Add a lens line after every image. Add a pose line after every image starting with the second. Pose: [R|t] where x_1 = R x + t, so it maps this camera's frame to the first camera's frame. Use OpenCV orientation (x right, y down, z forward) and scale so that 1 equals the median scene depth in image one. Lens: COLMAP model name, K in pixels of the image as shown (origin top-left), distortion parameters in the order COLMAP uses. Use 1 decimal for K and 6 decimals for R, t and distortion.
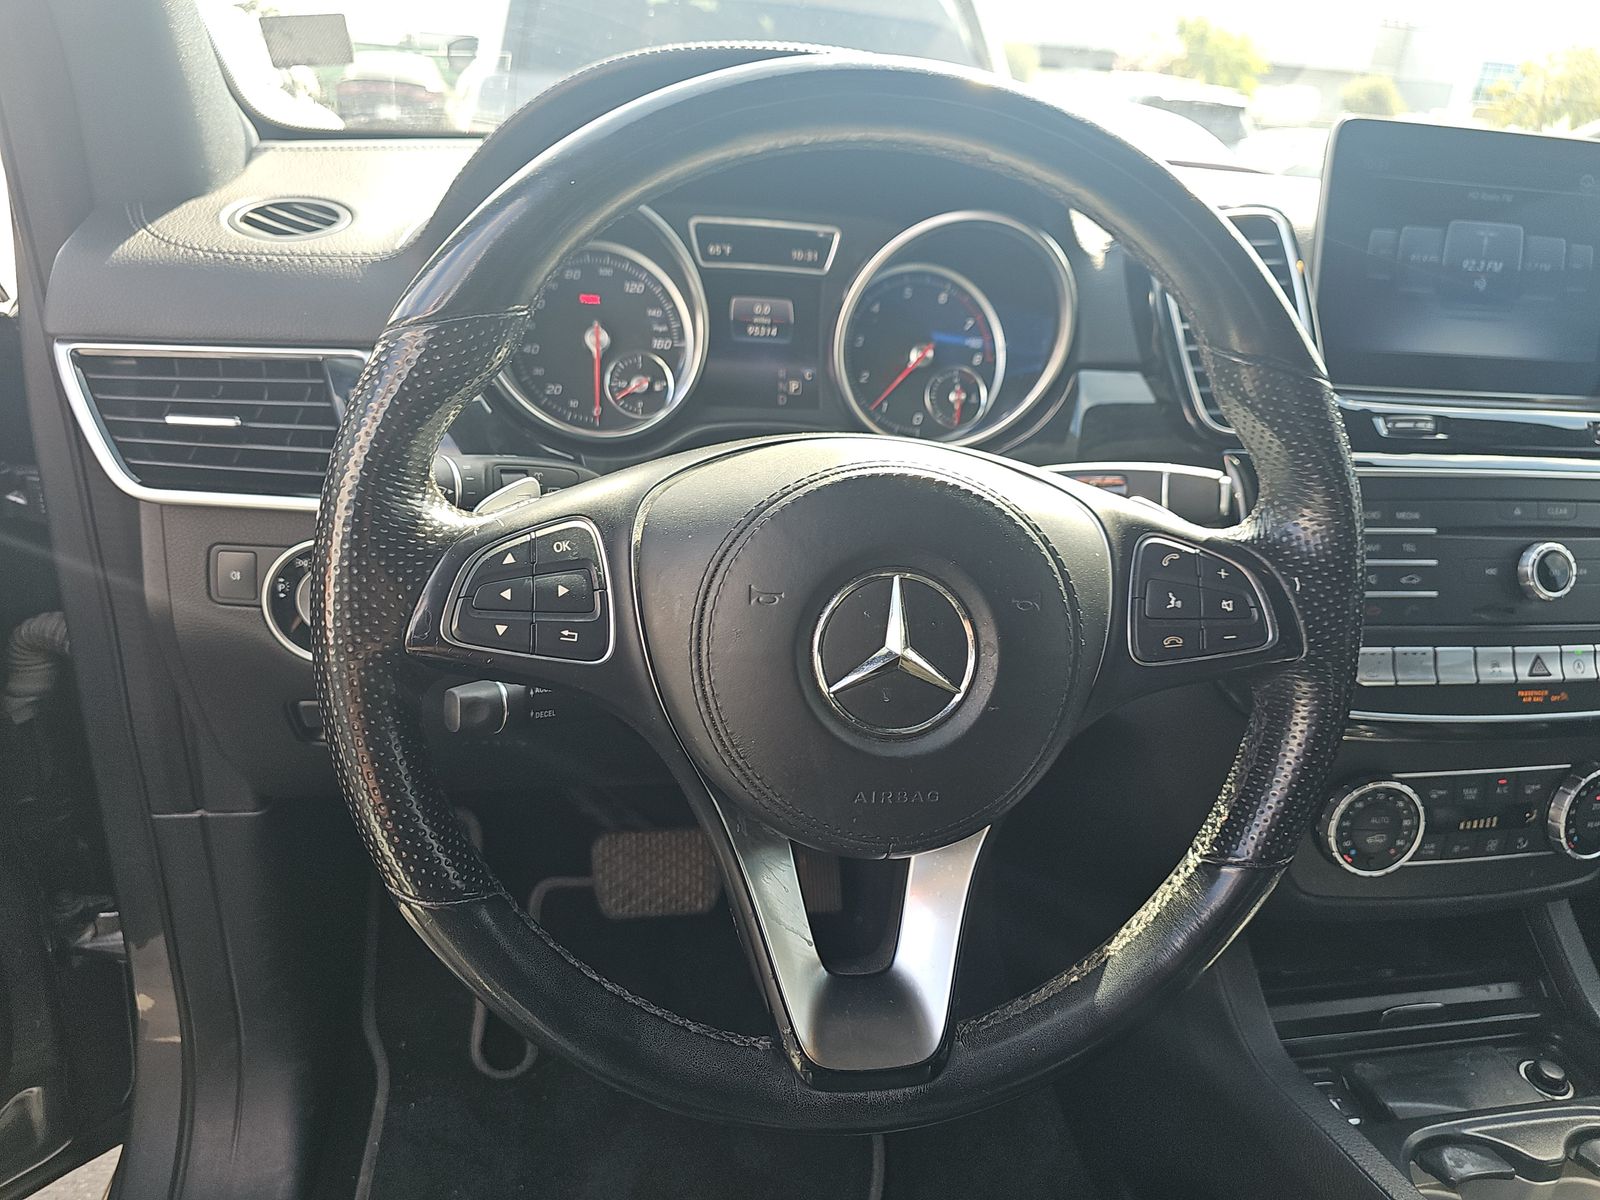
lens RADIAL K [[1095.0, 0, 803.6], [0, 1095.0, 596.4], [0, 0, 1]] dist [0.023758, -0.019493]
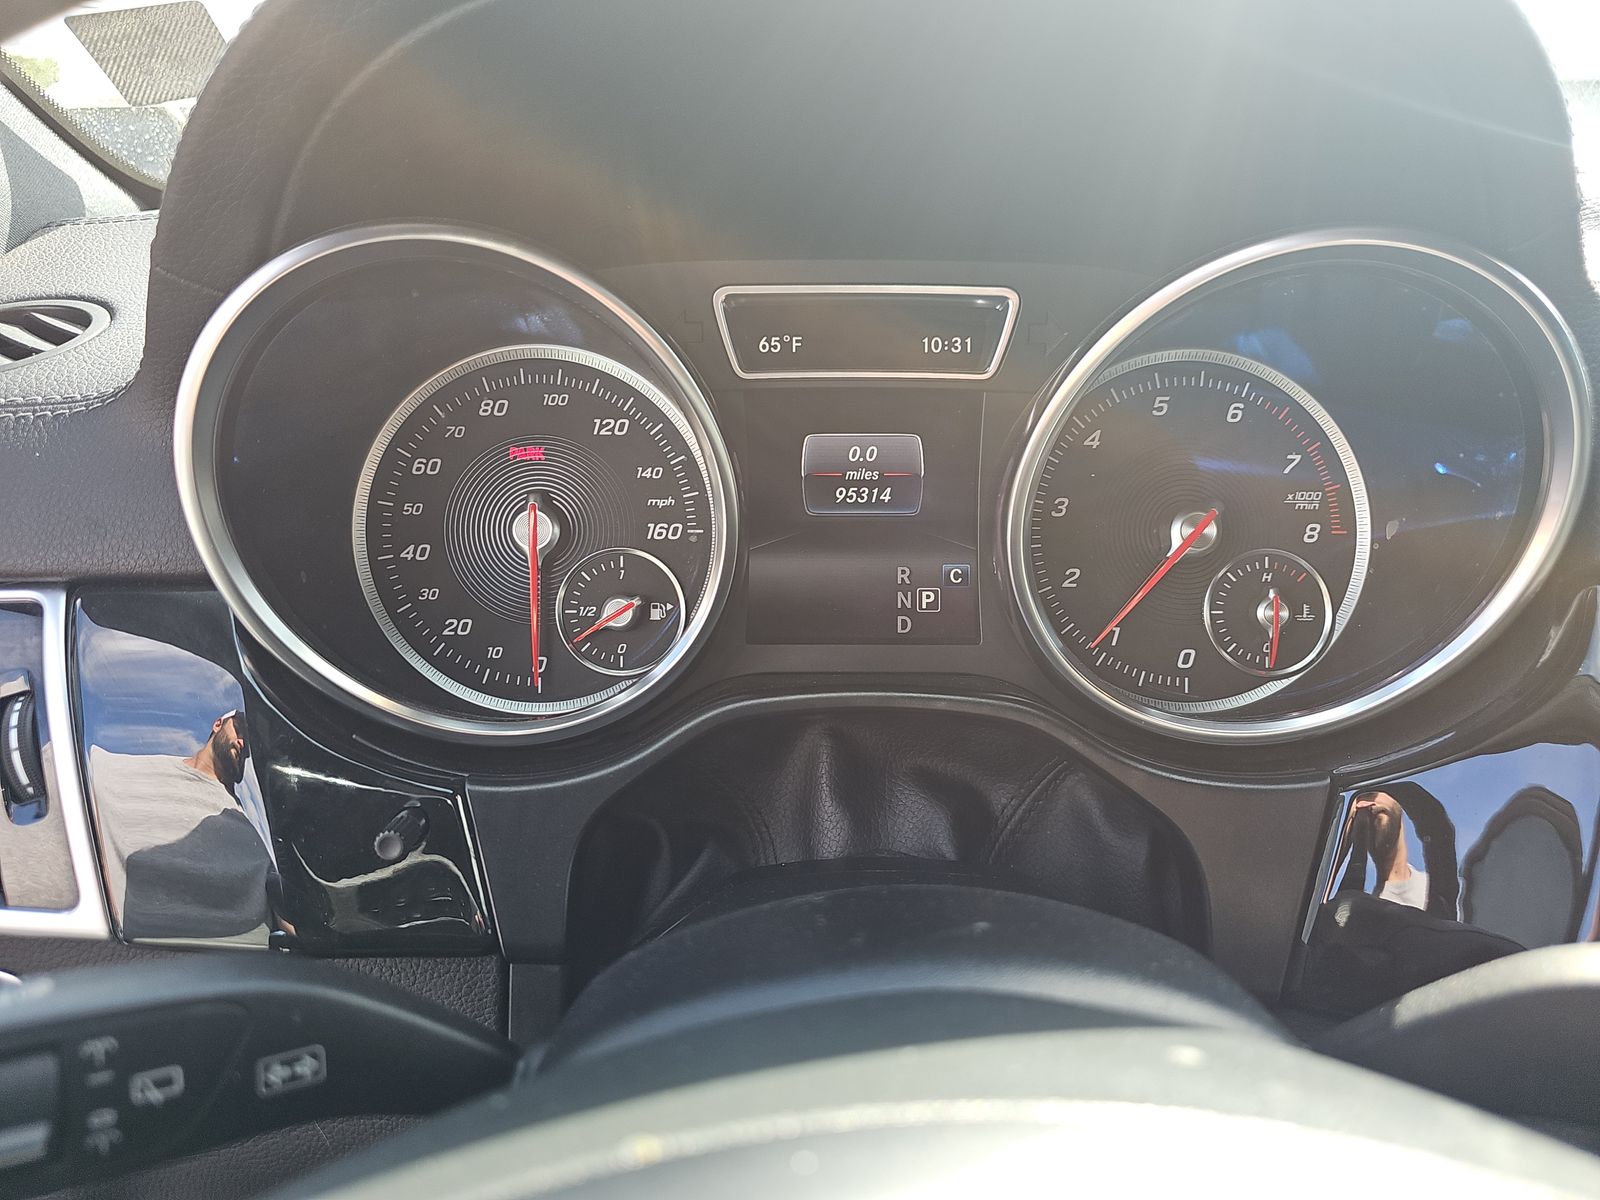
lens RADIAL K [[1095.0, 0, 763.9], [0, 1095.0, 613.9], [0, 0, 1]] dist [0.023758, -0.019493]
pose [[0.977106, -0.004963, -0.212696, 0.026531], [-0.005049, 0.998905, -0.046504, -0.168994], [0.212694, 0.046513, 0.976011, 0.512388]]
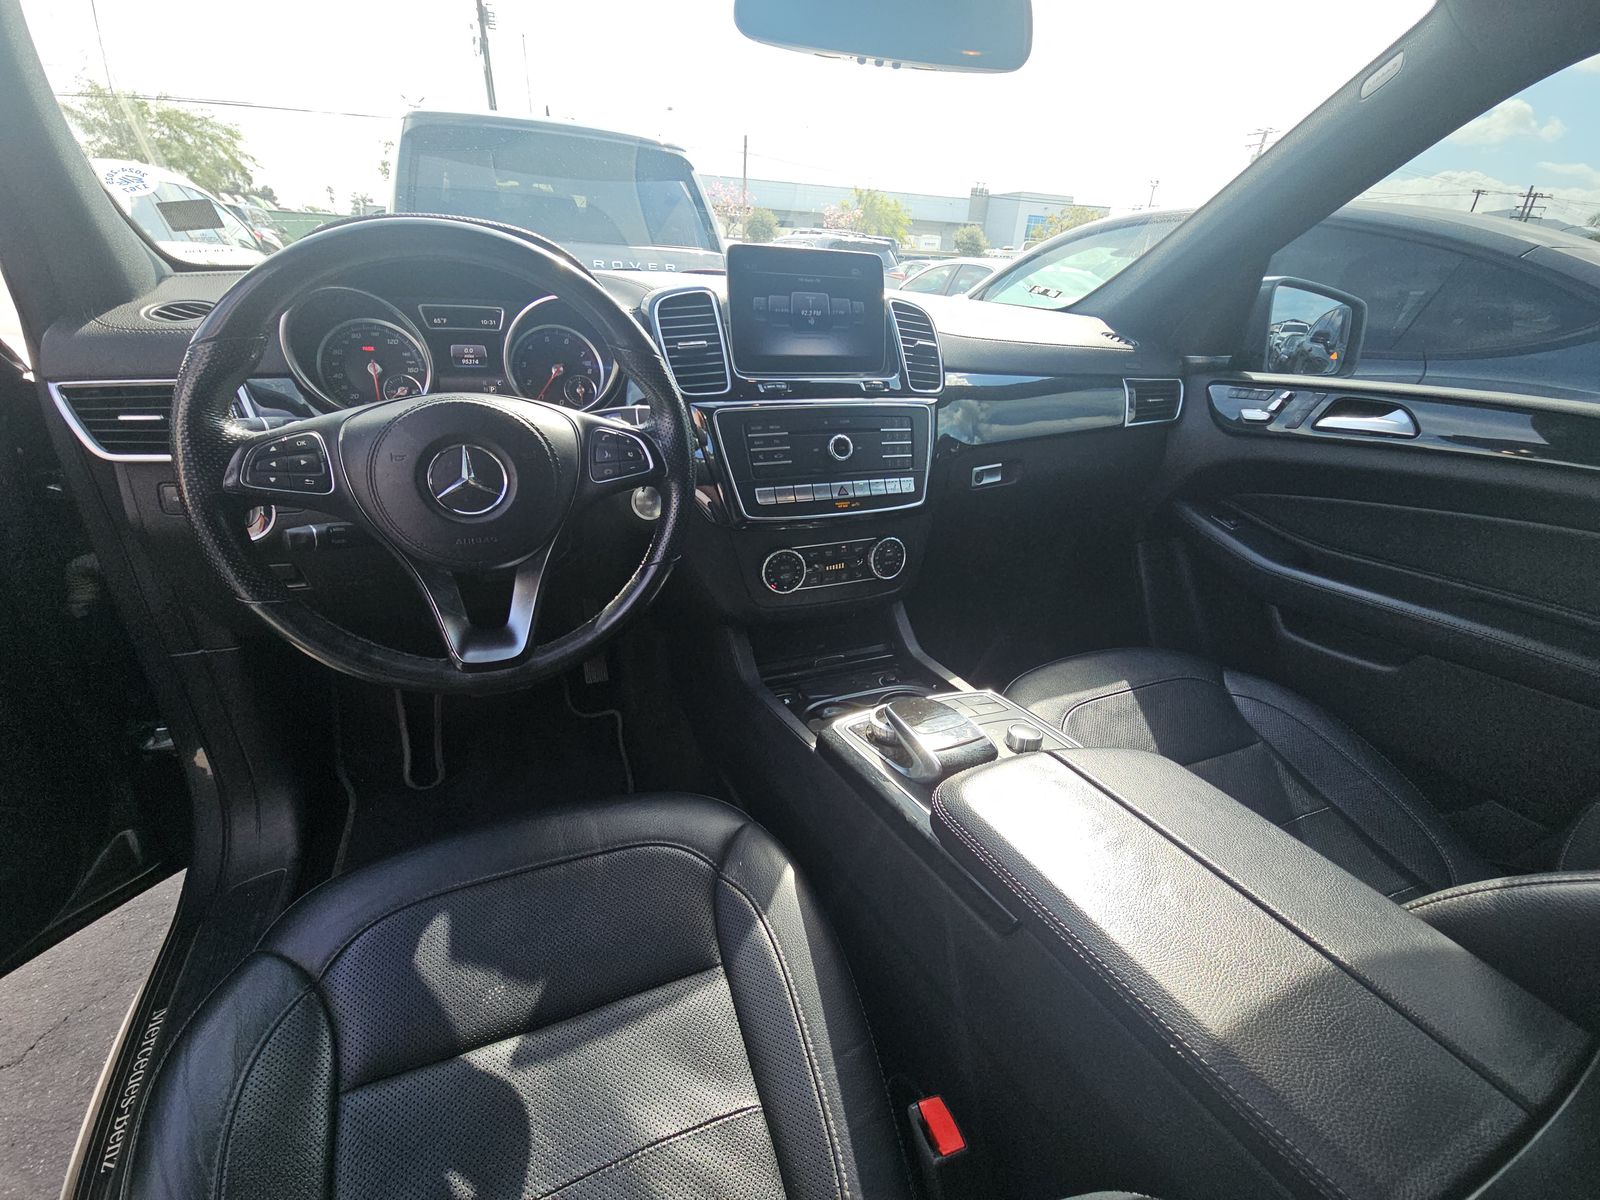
lens RADIAL K [[665.0, 0, 794.7], [0, 665.0, 587.2], [0, 0, 1]] dist [0.000825, -0.000867]
pose [[0.978190, -0.112494, 0.174611, 0.290859], [0.103464, 0.992821, 0.060016, 0.157616], [-0.180108, -0.040641, 0.982807, -0.316156]]
